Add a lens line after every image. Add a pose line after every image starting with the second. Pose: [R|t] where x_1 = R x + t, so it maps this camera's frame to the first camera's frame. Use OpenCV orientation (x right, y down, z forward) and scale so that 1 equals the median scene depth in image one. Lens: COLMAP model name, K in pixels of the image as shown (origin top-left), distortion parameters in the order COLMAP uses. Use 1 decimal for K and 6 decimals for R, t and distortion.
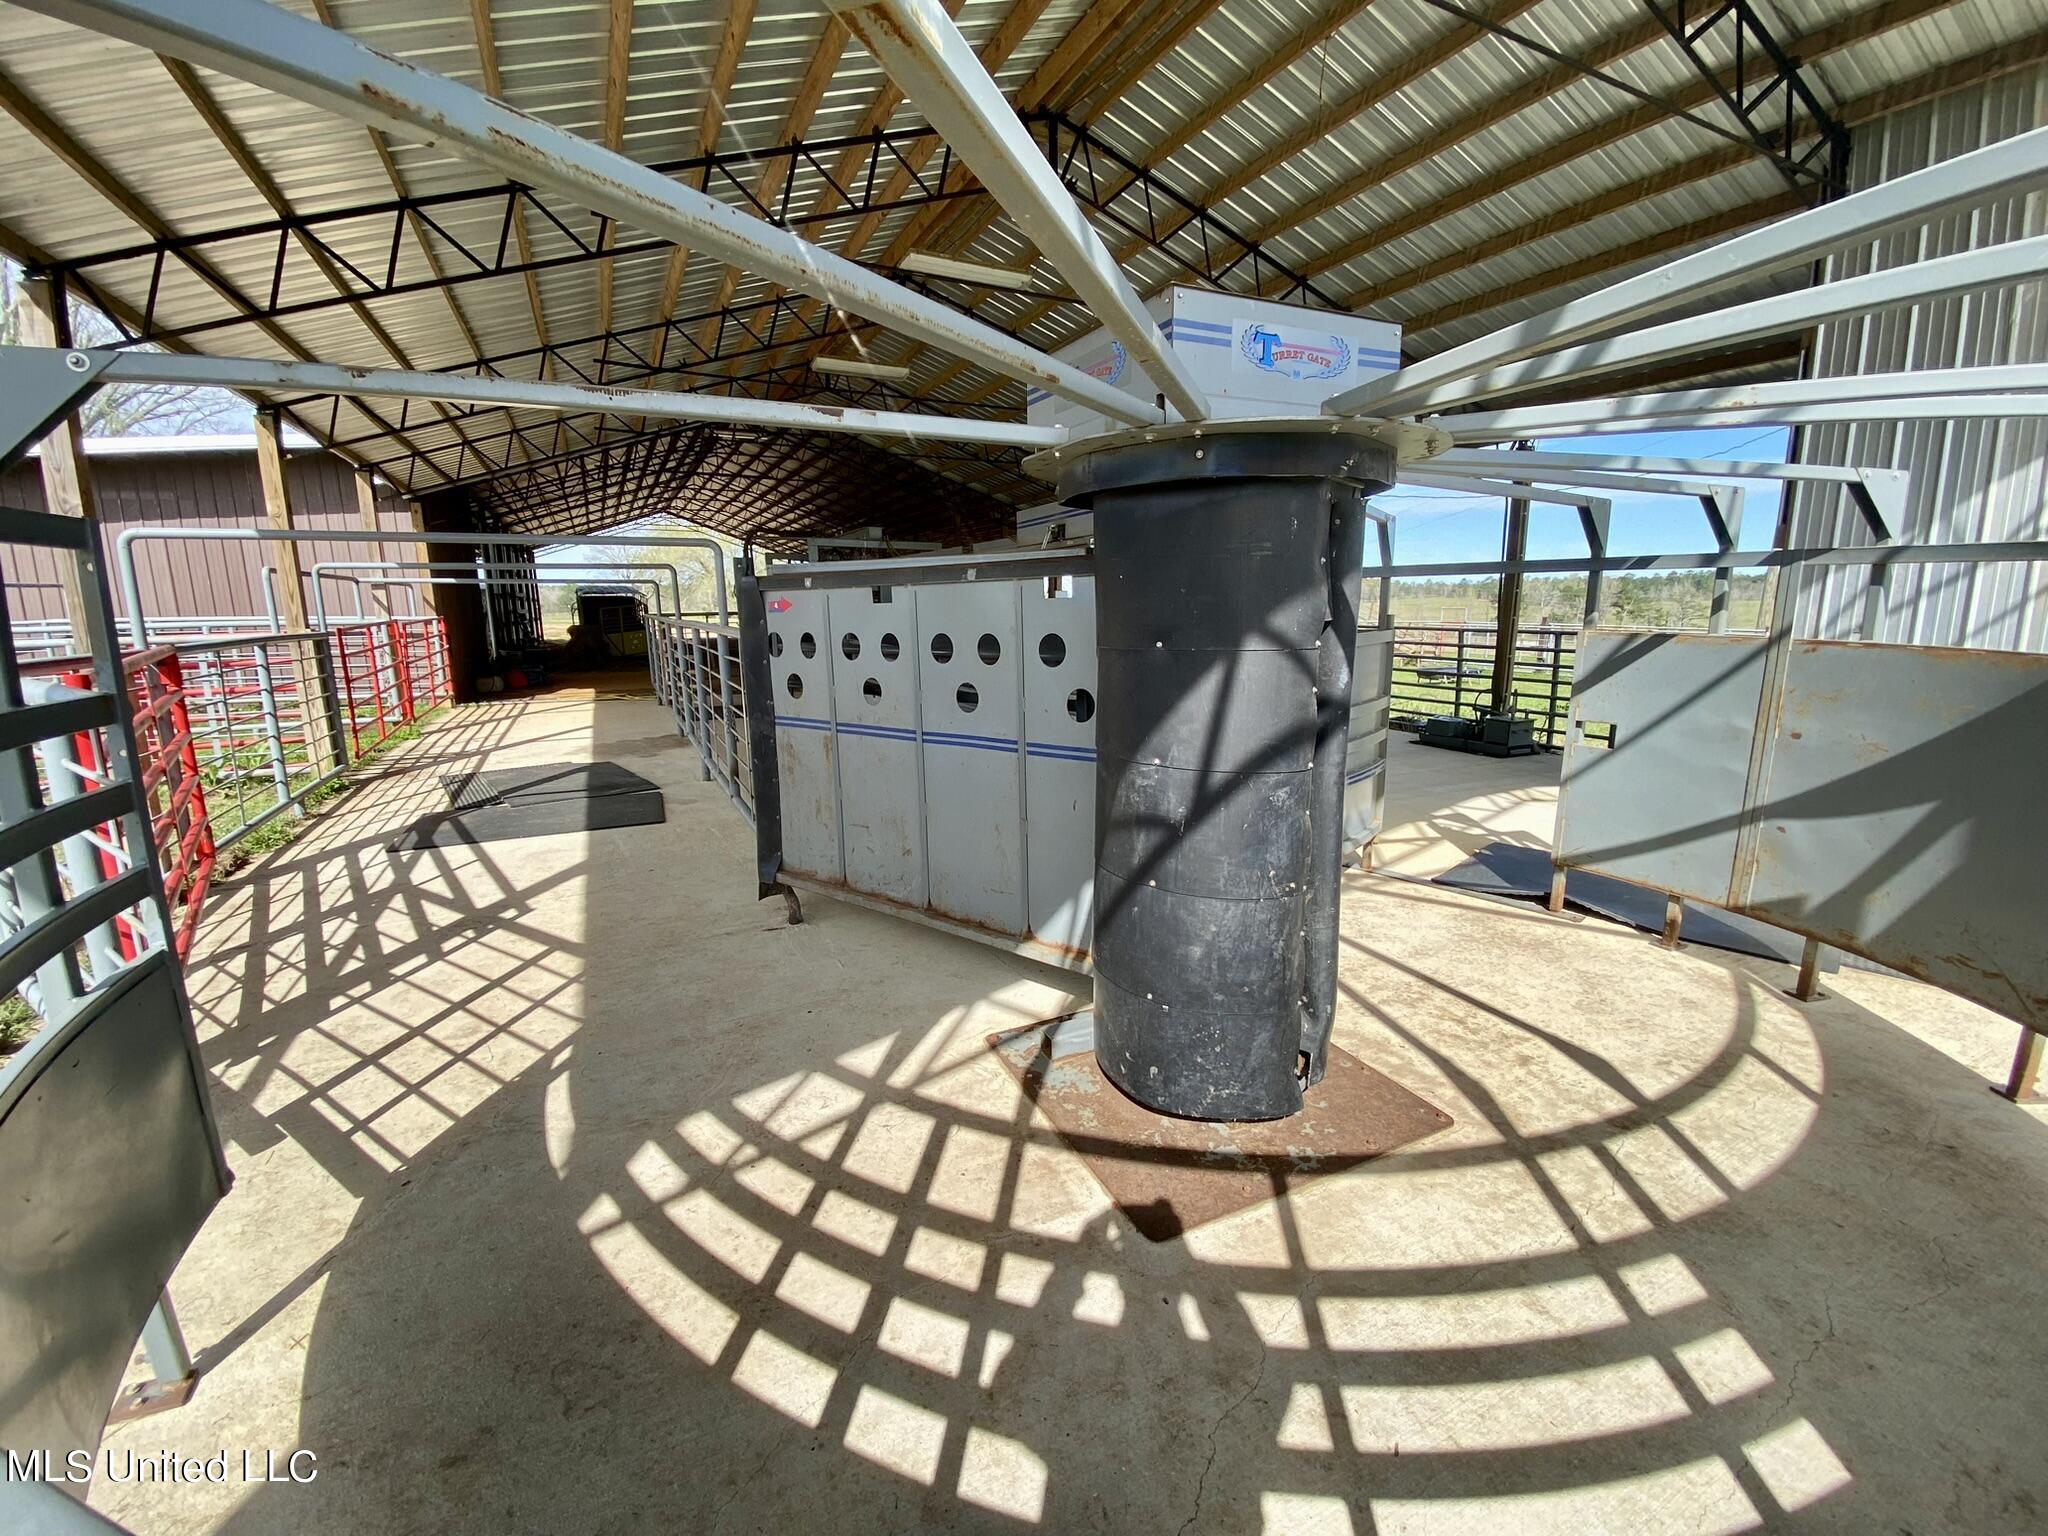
lens RADIAL K [[897.8, 0, 1024.0], [0, 897.8, 768.0], [0, 0, 1]] dist [0.045219, -0.042702]
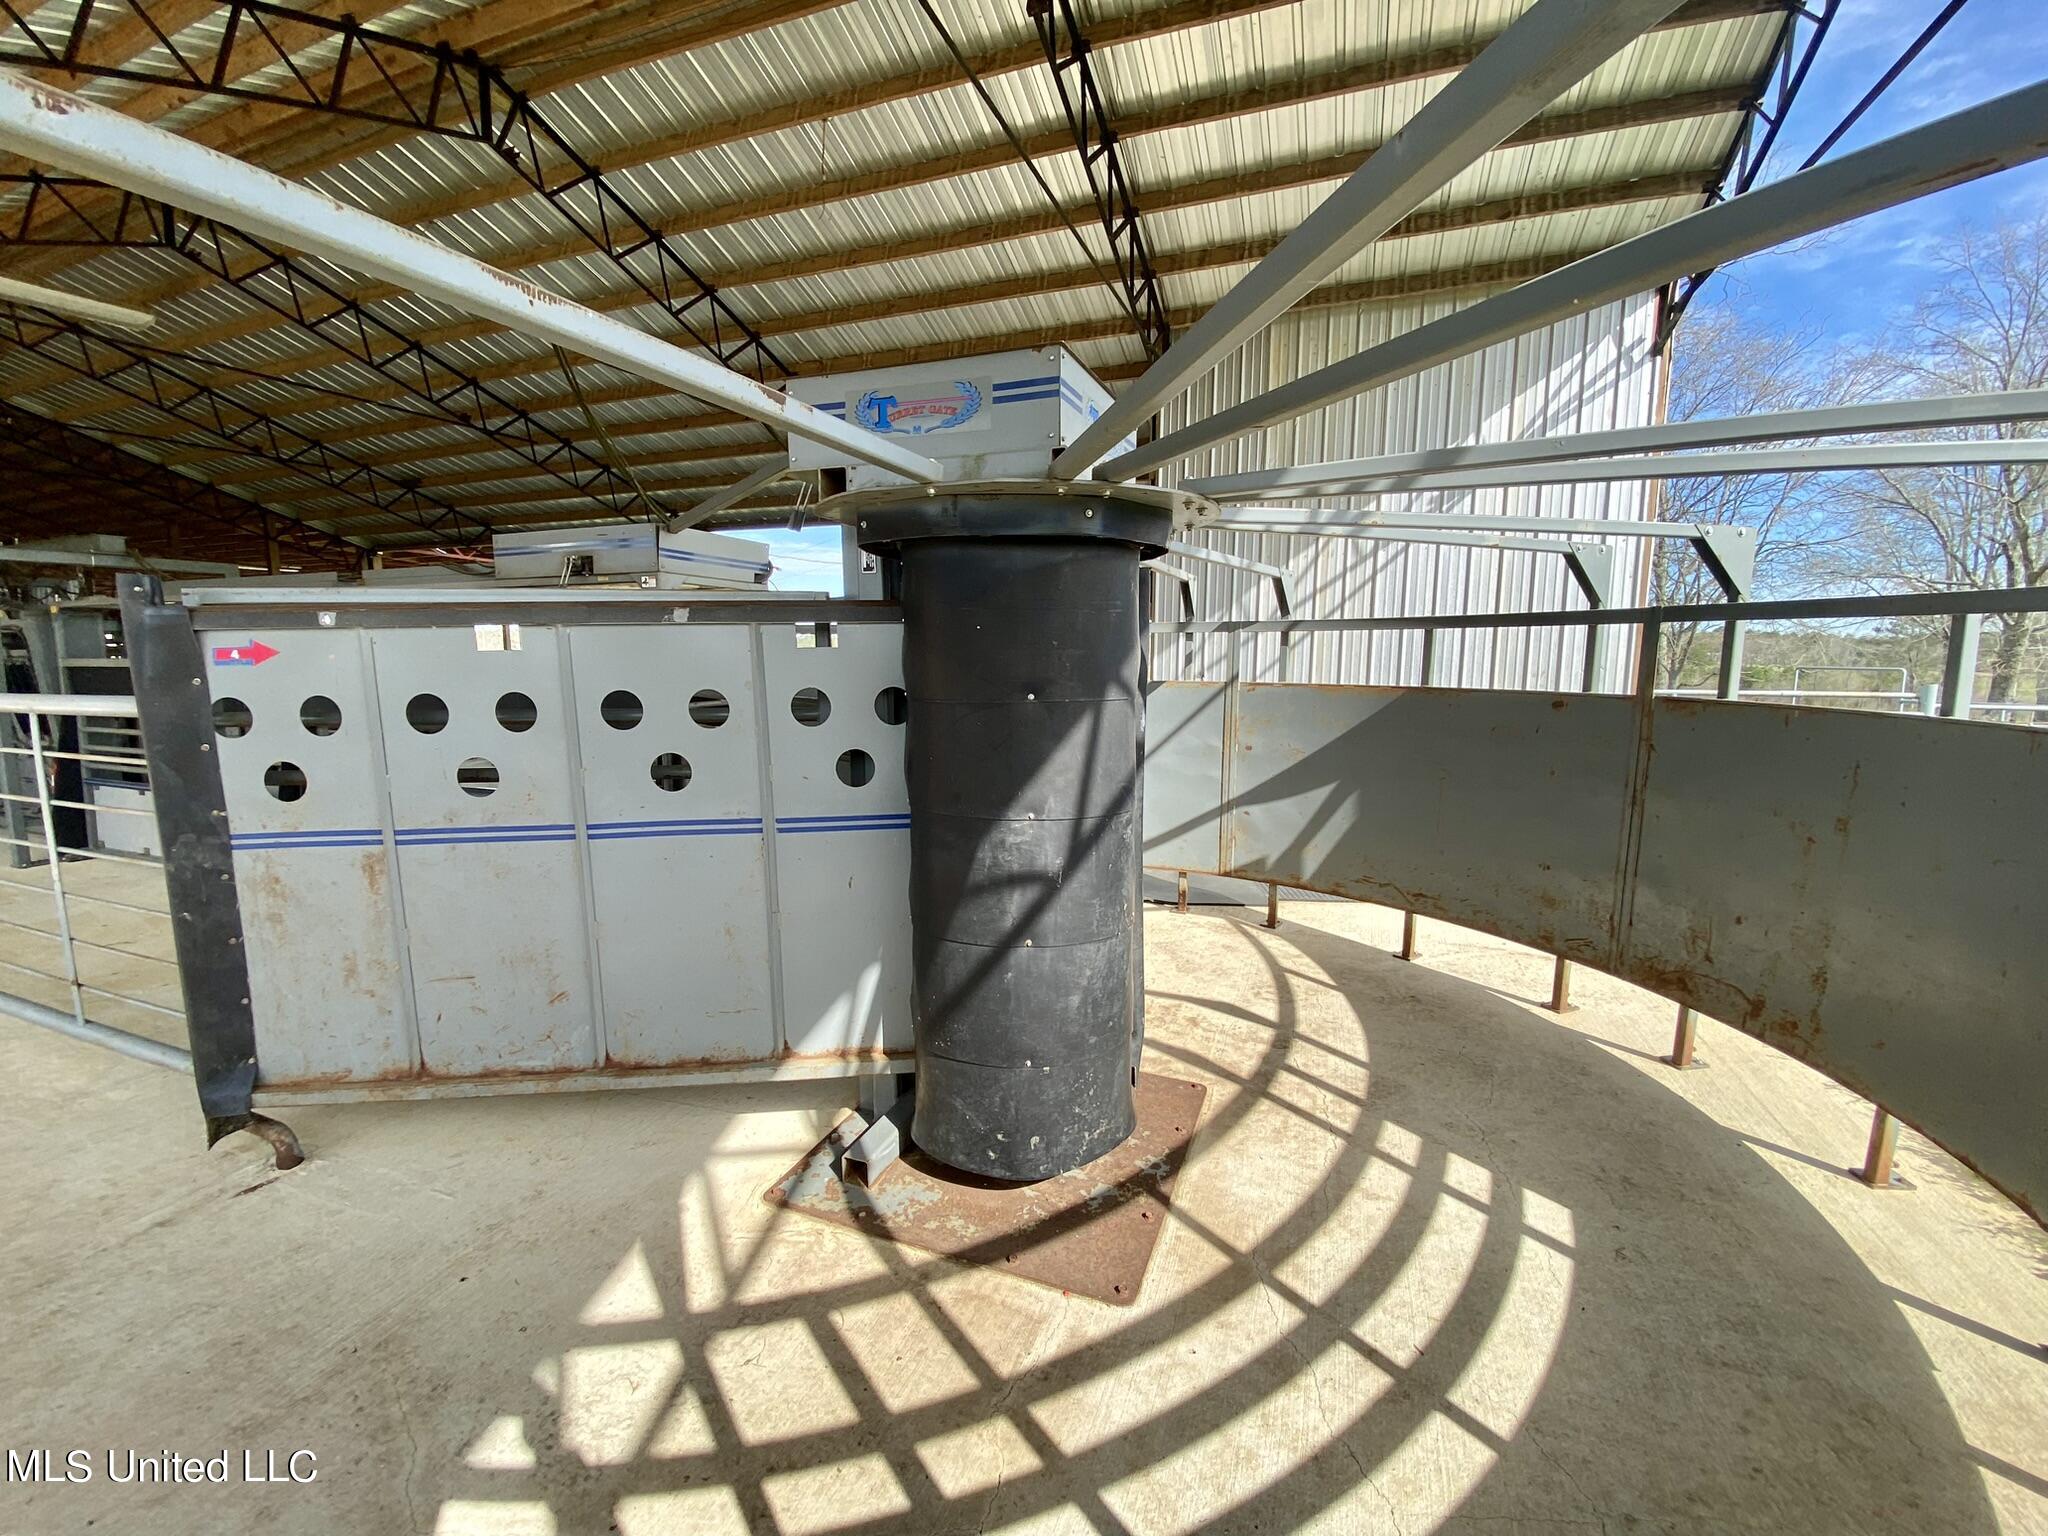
lens RADIAL K [[896.9, 0, 1029.6], [0, 896.9, 752.5], [0, 0, 1]] dist [0.037491, -0.042002]
pose [[0.694663, -0.073202, 0.715601, -0.454032], [0.124230, 0.992069, -0.019113, -0.047621], [-0.708526, 0.102176, 0.698248, 0.263497]]
